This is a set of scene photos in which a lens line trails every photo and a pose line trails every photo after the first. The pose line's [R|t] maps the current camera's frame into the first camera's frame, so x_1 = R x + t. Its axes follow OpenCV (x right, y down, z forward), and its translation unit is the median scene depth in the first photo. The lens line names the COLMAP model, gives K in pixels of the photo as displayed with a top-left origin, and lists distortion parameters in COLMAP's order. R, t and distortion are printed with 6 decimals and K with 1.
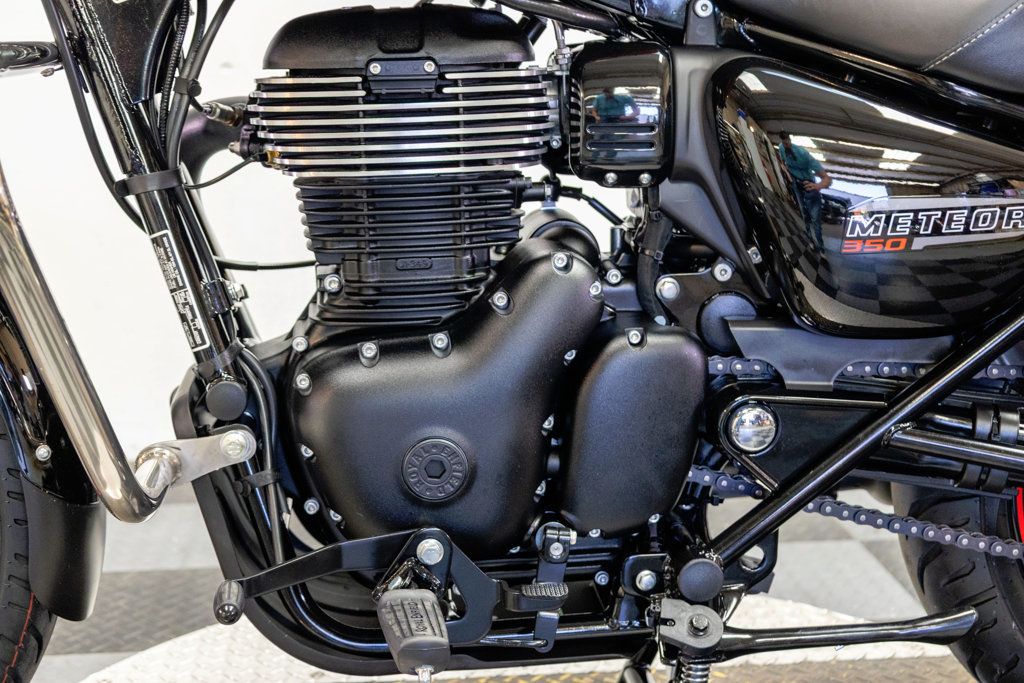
lens RADIAL K [[1448.2, 0, 510.1], [0, 1448.2, 340.7], [0, 0, 1]] dist [0.011789, 0.000000]
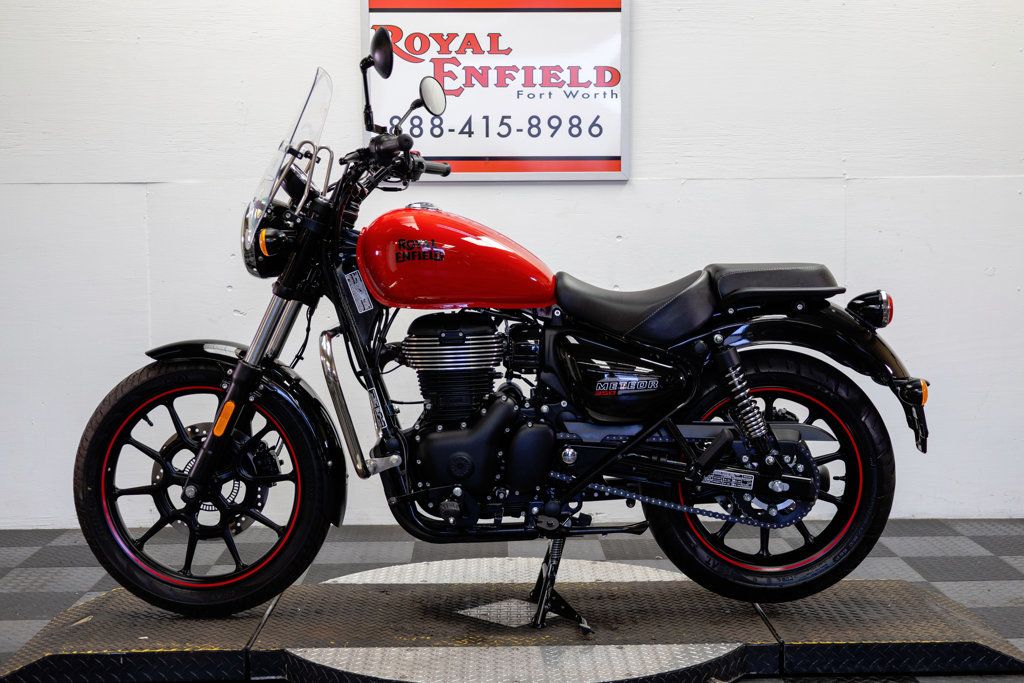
lens RADIAL K [[1448.2, 0, 511.1], [0, 1448.2, 347.5], [0, 0, 1]] dist [0.011789, 0.000000]
pose [[0.995711, 0.001731, -0.092503, 0.318000], [-0.013622, 0.991672, -0.128070, 0.218360], [0.091511, 0.128781, 0.987442, -1.916115]]
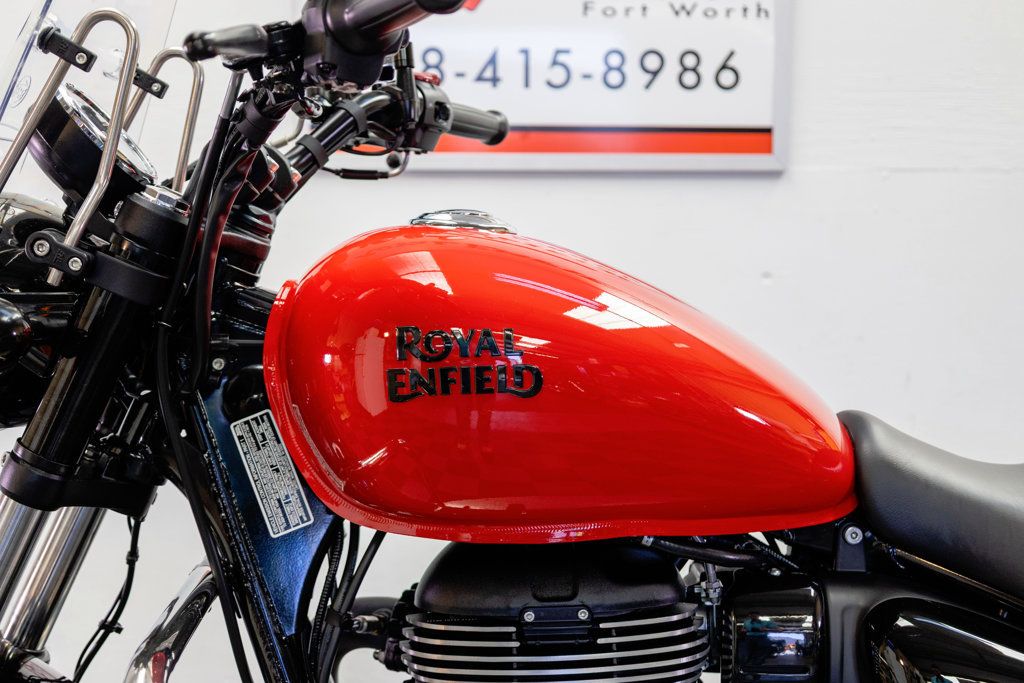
lens RADIAL K [[1448.2, 0, 510.5], [0, 1448.2, 344.9], [0, 0, 1]] dist [0.011789, 0.000000]
pose [[0.998773, 0.005036, -0.049264, -0.054743], [-0.011667, 0.990741, -0.135266, -0.226562], [0.048127, 0.135674, 0.989584, -0.016284]]
